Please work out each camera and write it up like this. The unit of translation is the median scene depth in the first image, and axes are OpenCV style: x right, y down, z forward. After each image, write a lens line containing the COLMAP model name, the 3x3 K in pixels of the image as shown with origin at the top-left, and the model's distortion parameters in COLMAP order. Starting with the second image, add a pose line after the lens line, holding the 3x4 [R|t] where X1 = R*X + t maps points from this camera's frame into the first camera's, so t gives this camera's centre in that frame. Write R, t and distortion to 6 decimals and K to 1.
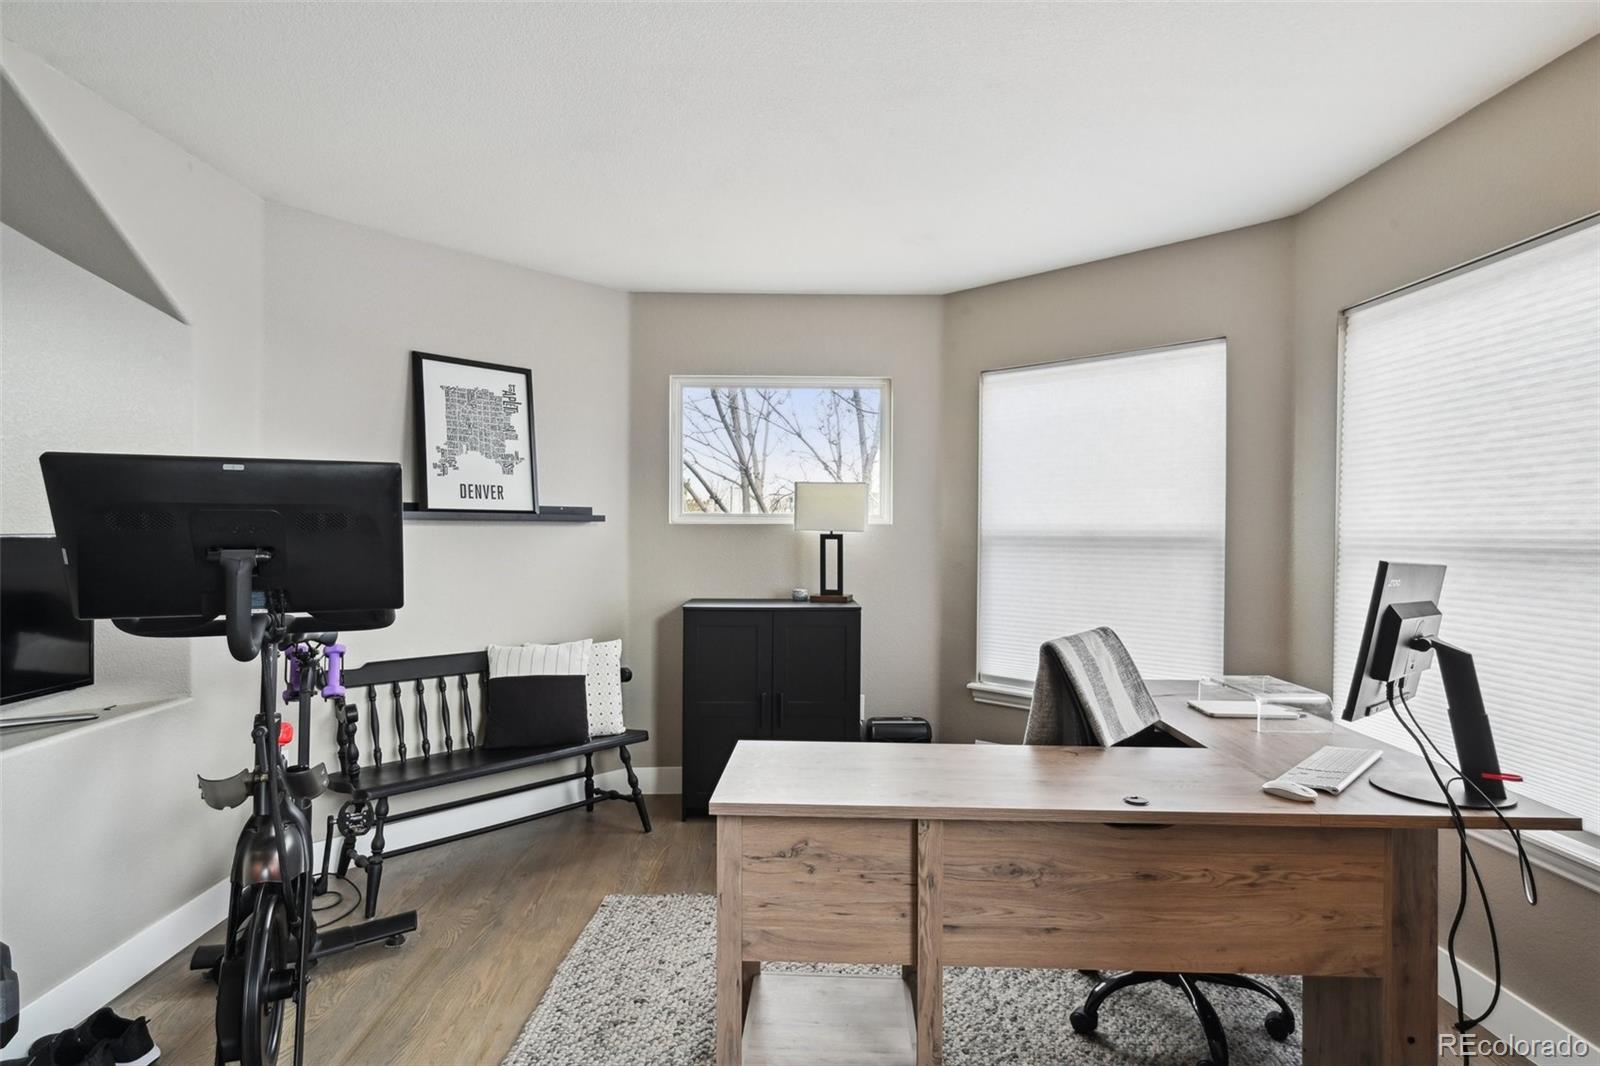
lens RADIAL K [[817.7, 0, 800.0], [0, 817.7, 533.0], [0, 0, 1]] dist [0.001564, 0.000811]
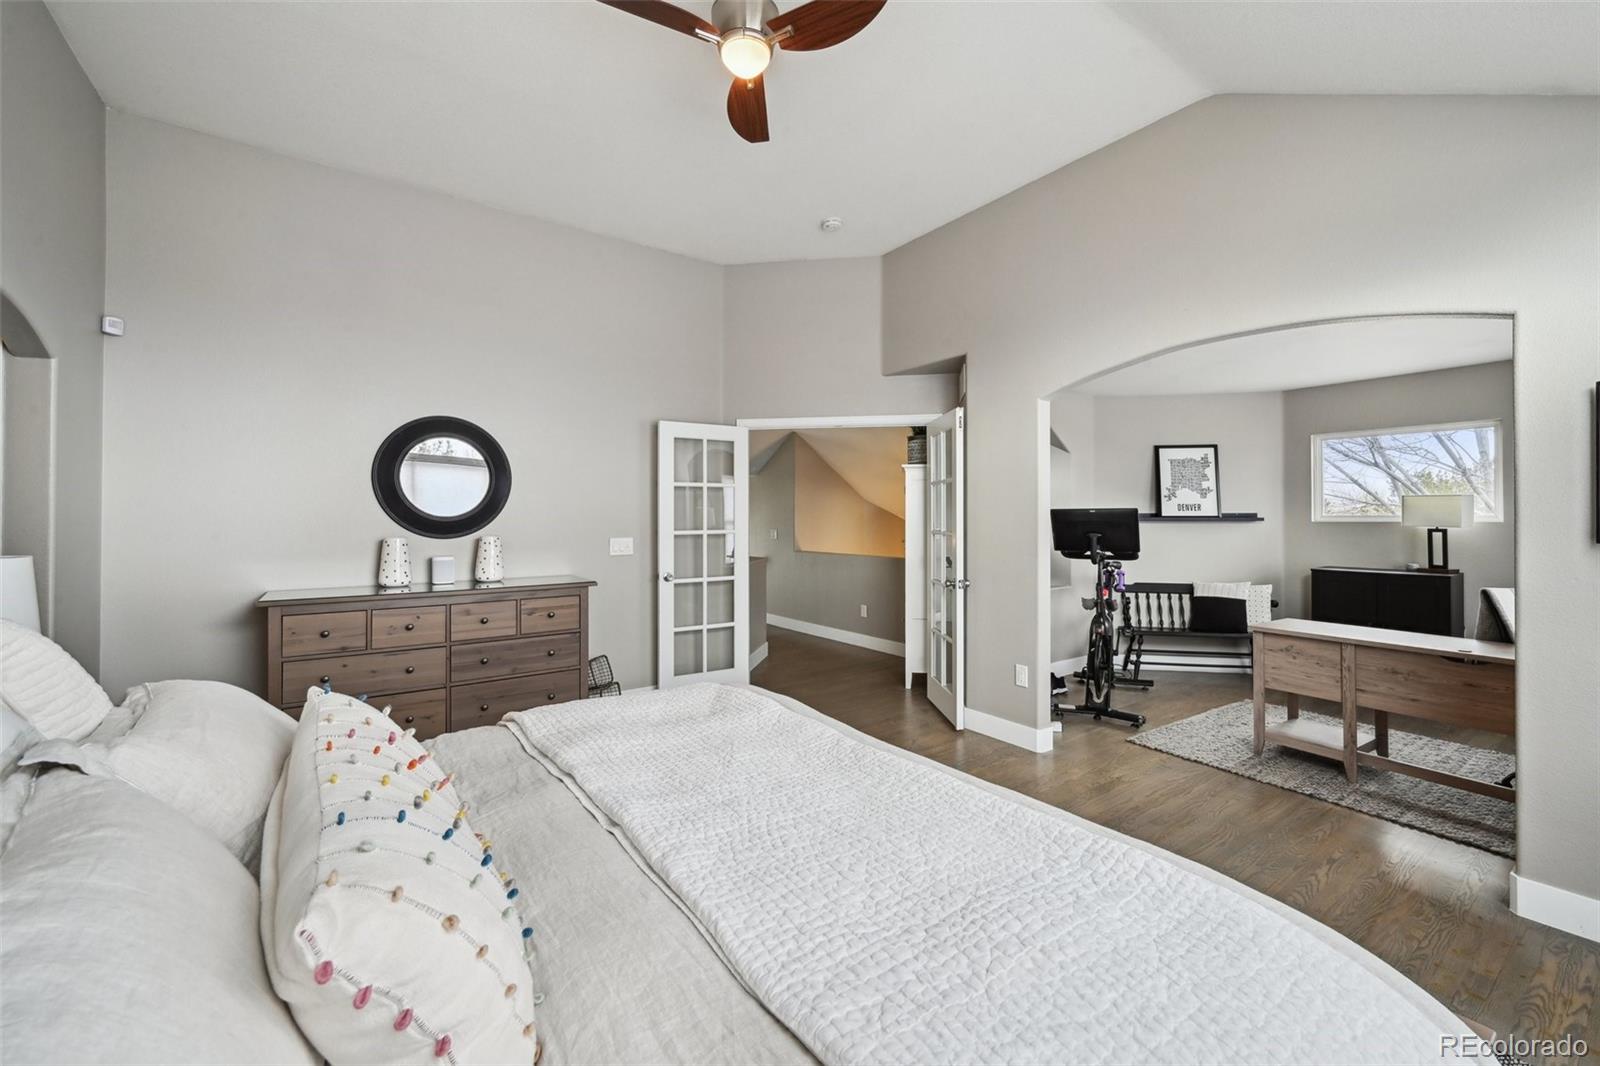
lens RADIAL K [[642.9, 0, 796.3], [0, 642.9, 518.5], [0, 0, 1]] dist [0.000253, -0.000056]
pose [[0.546265, -0.004593, -0.837600, 0.460054], [0.001159, 0.999988, -0.004728, -0.015481], [0.837612, 0.001612, 0.546264, -0.778342]]
